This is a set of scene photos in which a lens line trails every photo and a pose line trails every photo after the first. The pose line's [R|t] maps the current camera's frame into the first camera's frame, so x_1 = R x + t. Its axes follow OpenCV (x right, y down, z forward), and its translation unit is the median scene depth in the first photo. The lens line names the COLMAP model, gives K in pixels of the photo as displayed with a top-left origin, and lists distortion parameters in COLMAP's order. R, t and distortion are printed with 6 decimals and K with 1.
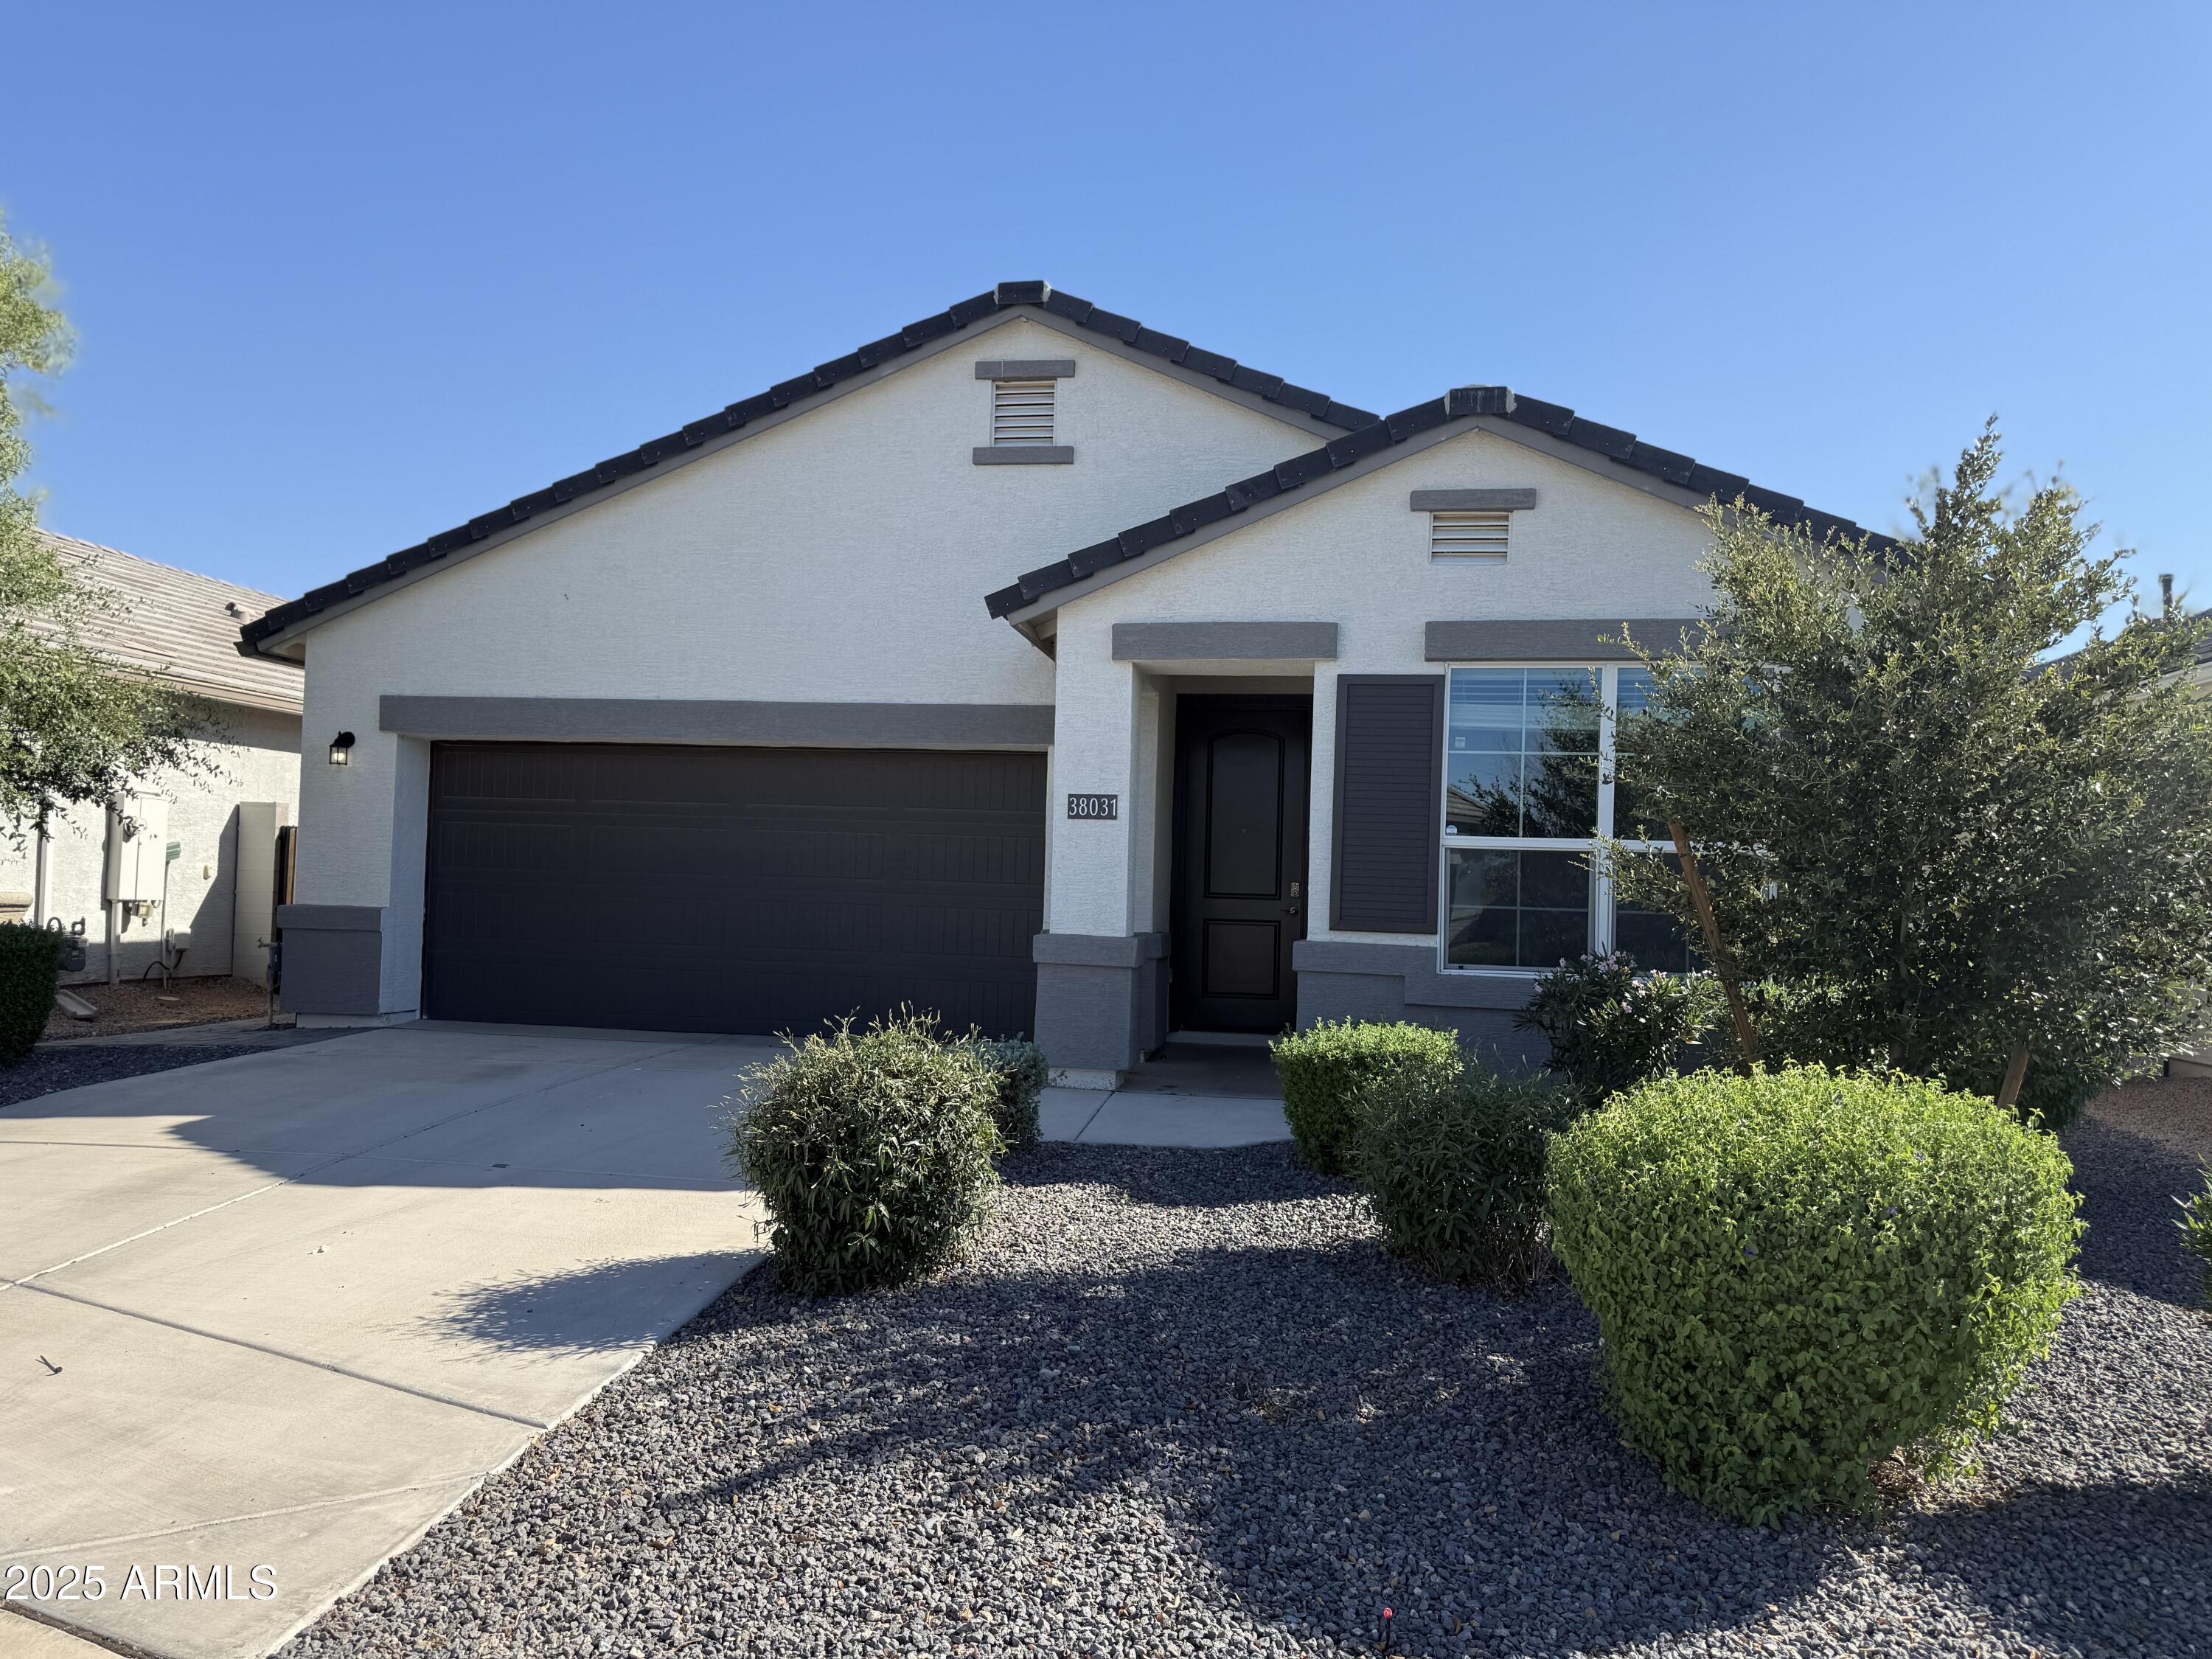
lens RADIAL K [[1555.7, 0, 1108.3], [0, 1555.7, 838.8], [0, 0, 1]] dist [0.424914, -0.180351]
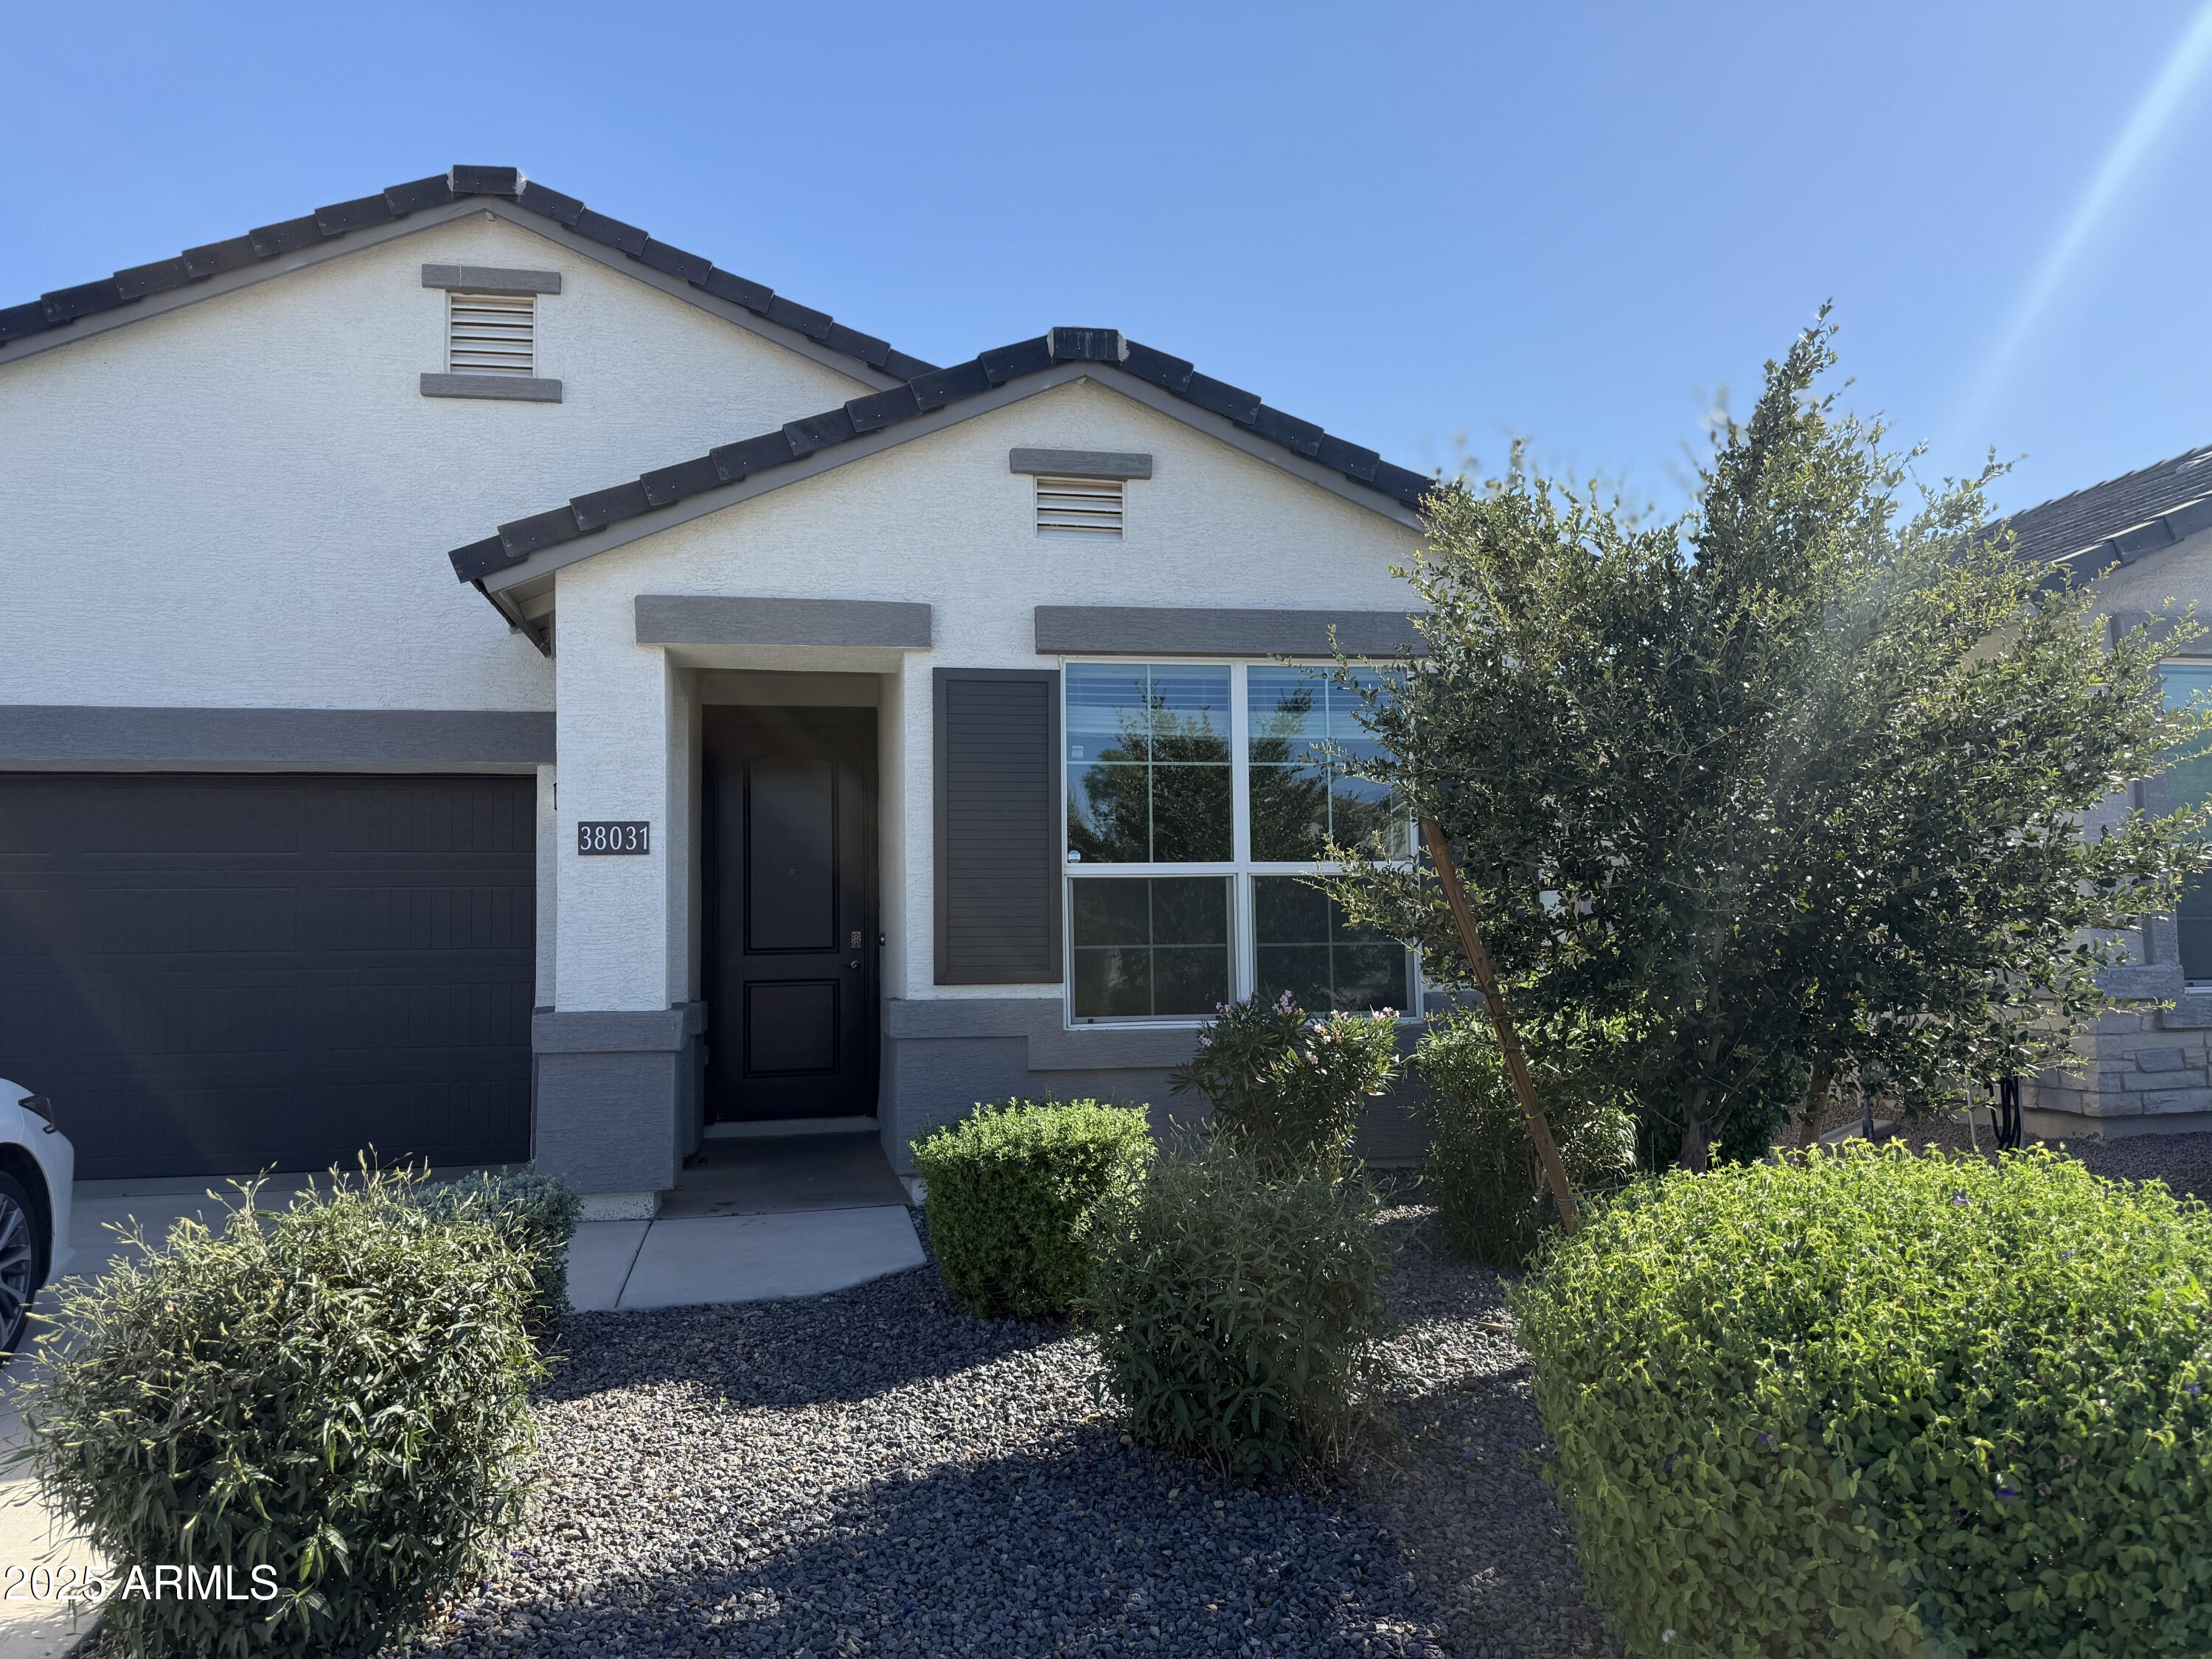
lens RADIAL K [[1715.3, 0, 1111.9], [0, 1715.3, 834.1], [0, 0, 1]] dist [0.221209, -0.269633]
pose [[0.957097, -0.021958, 0.288933, -0.024539], [0.031033, 0.999157, -0.026865, 0.007784], [-0.288100, 0.034679, 0.956972, 0.140777]]
